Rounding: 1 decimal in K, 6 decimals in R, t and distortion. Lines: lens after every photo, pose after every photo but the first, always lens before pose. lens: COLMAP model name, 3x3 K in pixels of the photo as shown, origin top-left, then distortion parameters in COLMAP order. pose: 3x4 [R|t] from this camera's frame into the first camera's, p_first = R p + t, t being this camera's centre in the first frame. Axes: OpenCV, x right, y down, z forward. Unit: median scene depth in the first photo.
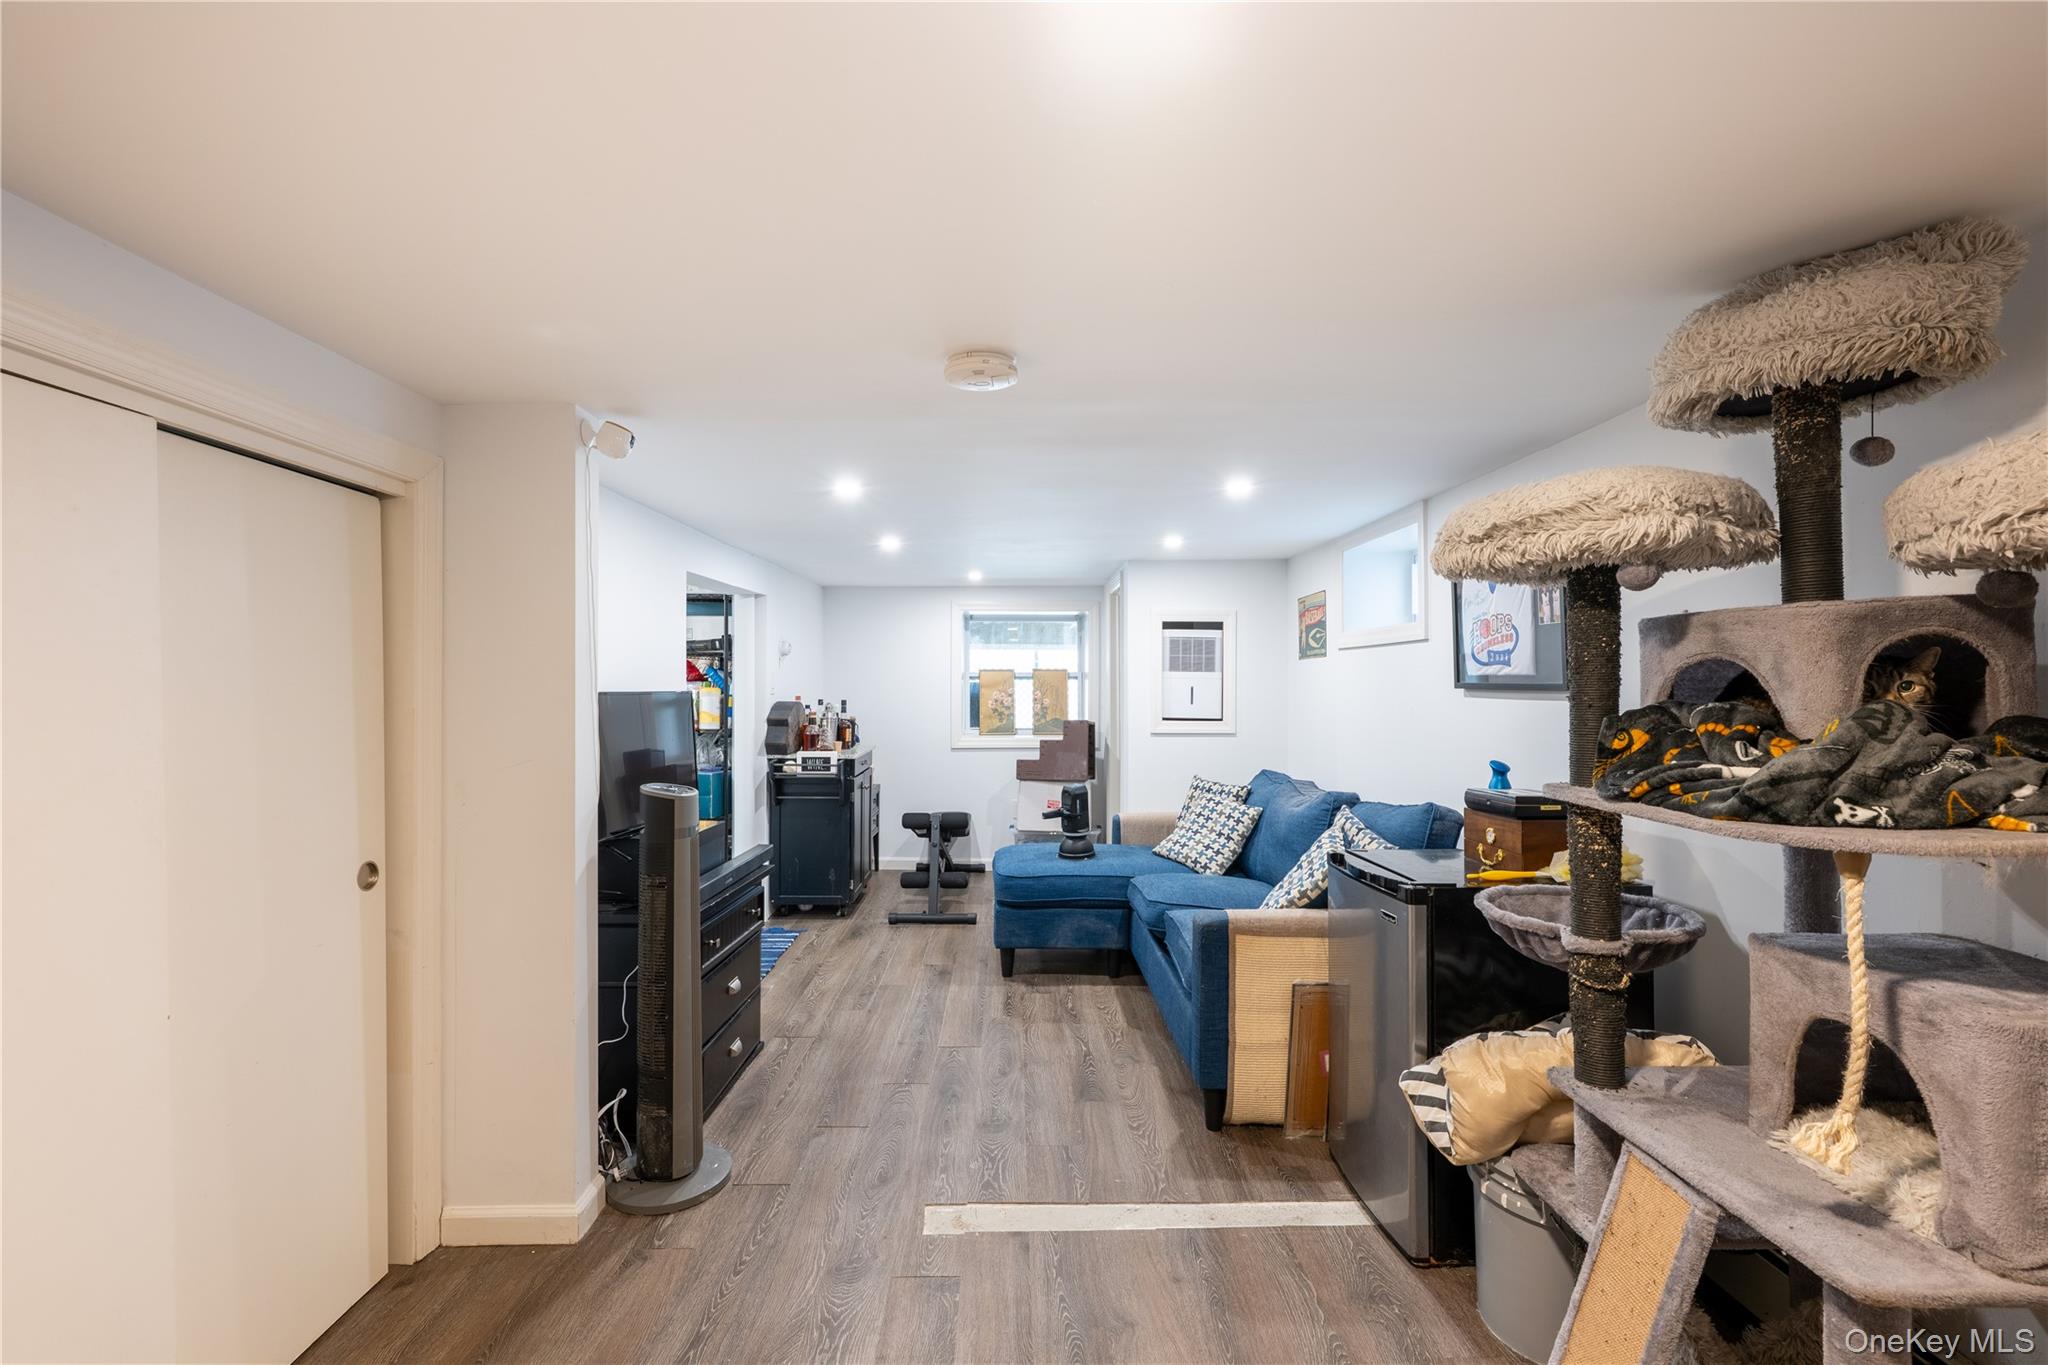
lens RADIAL K [[906.7, 0, 1024.8], [0, 906.7, 683.5], [0, 0, 1]] dist [0.002107, 0.000052]
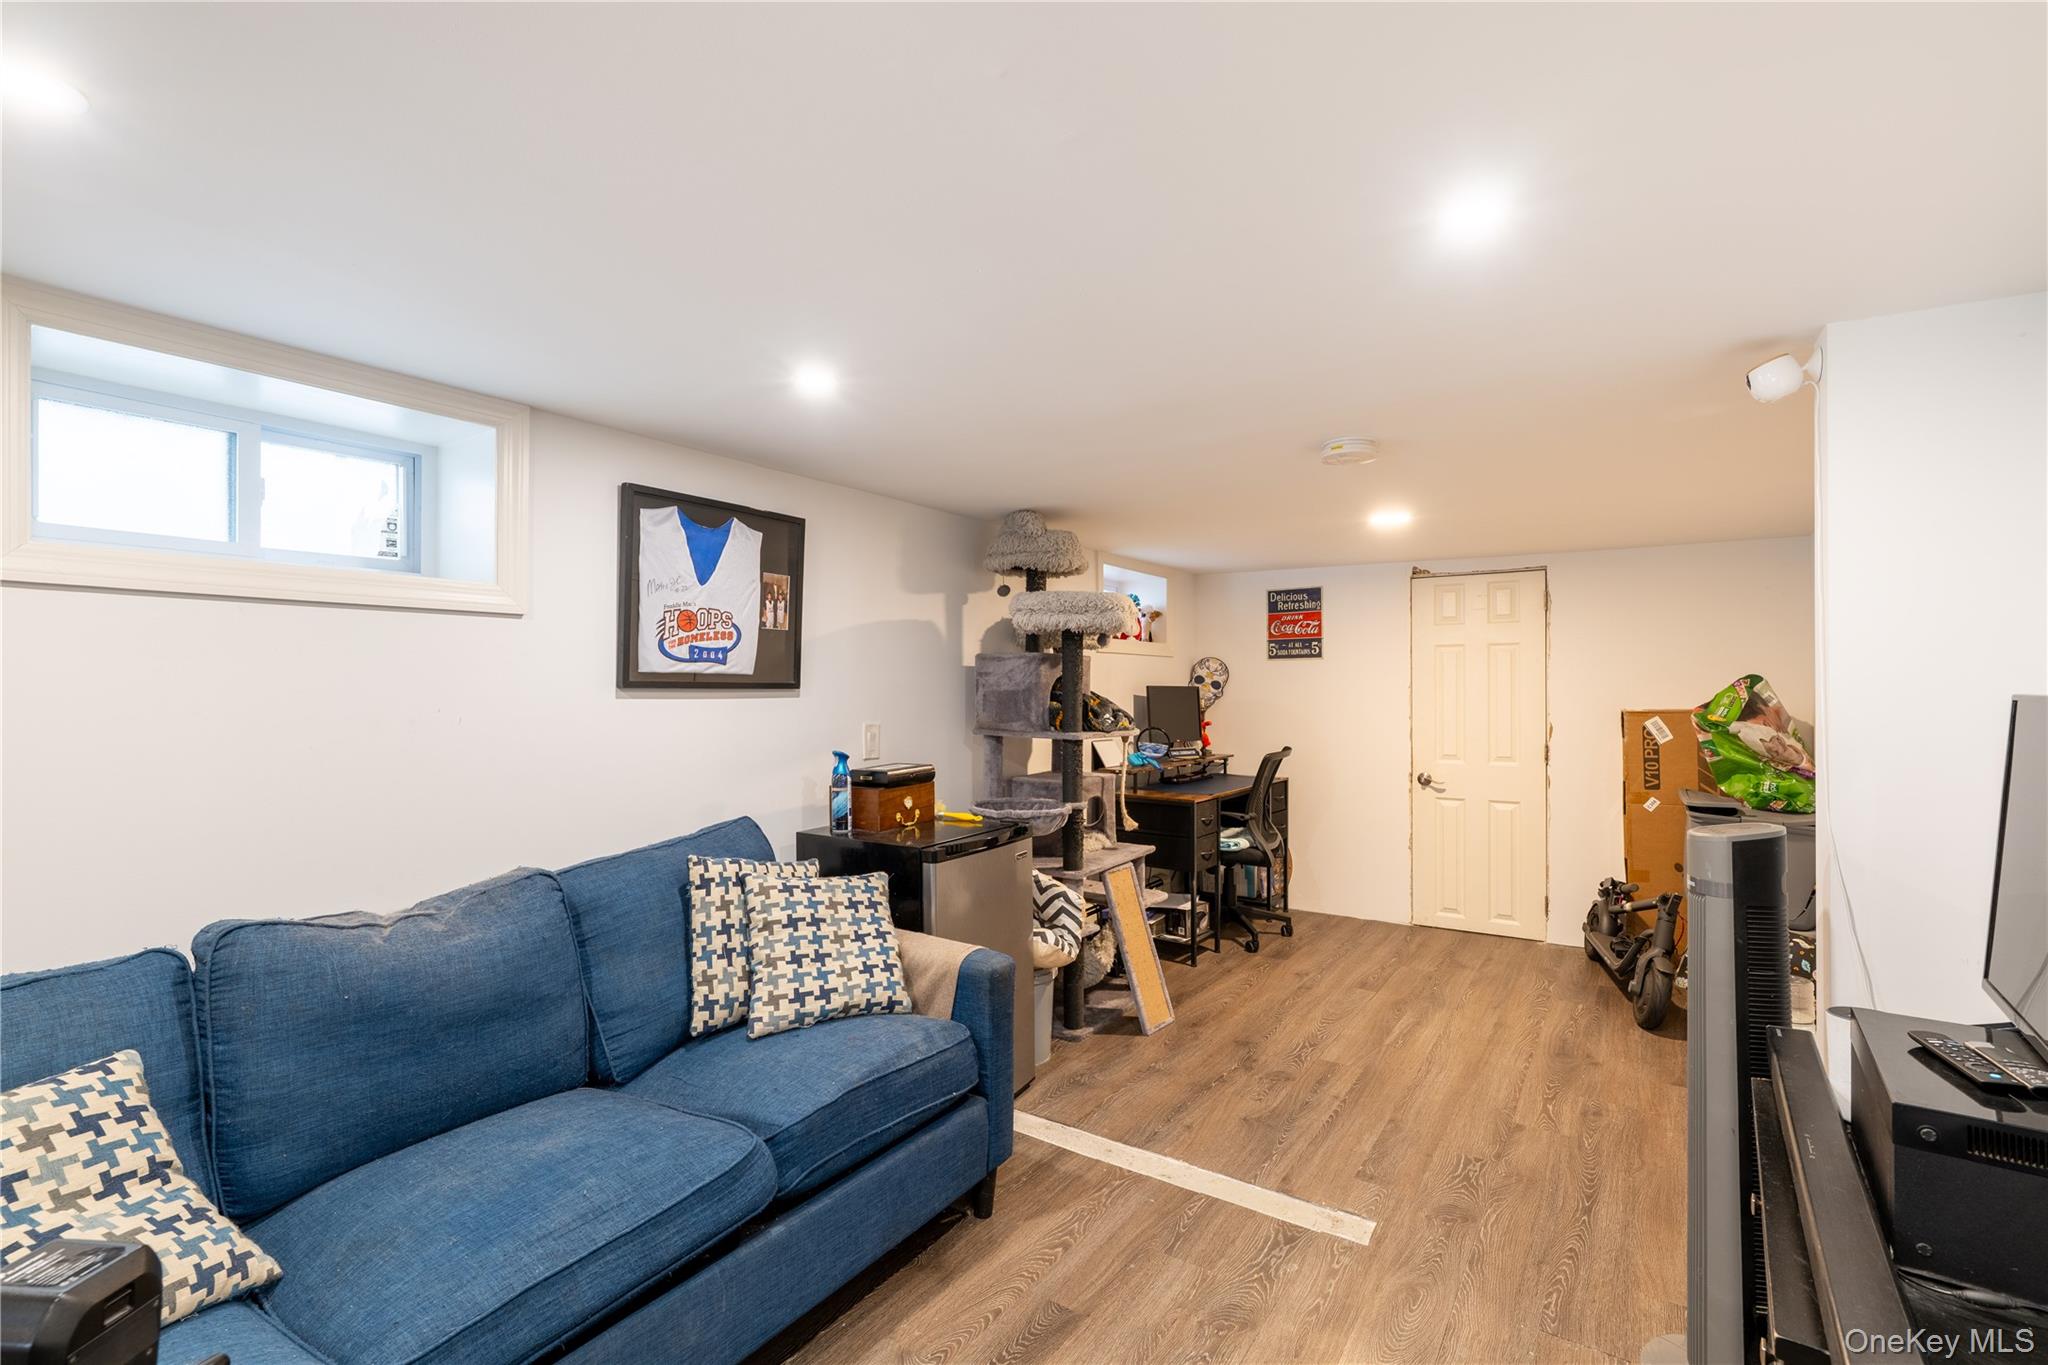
lens RADIAL K [[906.7, 0, 1022.4], [0, 906.7, 681.0], [0, 0, 1]] dist [0.002107, 0.000052]
pose [[-0.816954, 0.005453, 0.576677, -0.315149], [-0.000483, 0.999948, -0.010139, 0.009128], [-0.576702, -0.008562, -0.816909, 1.725218]]
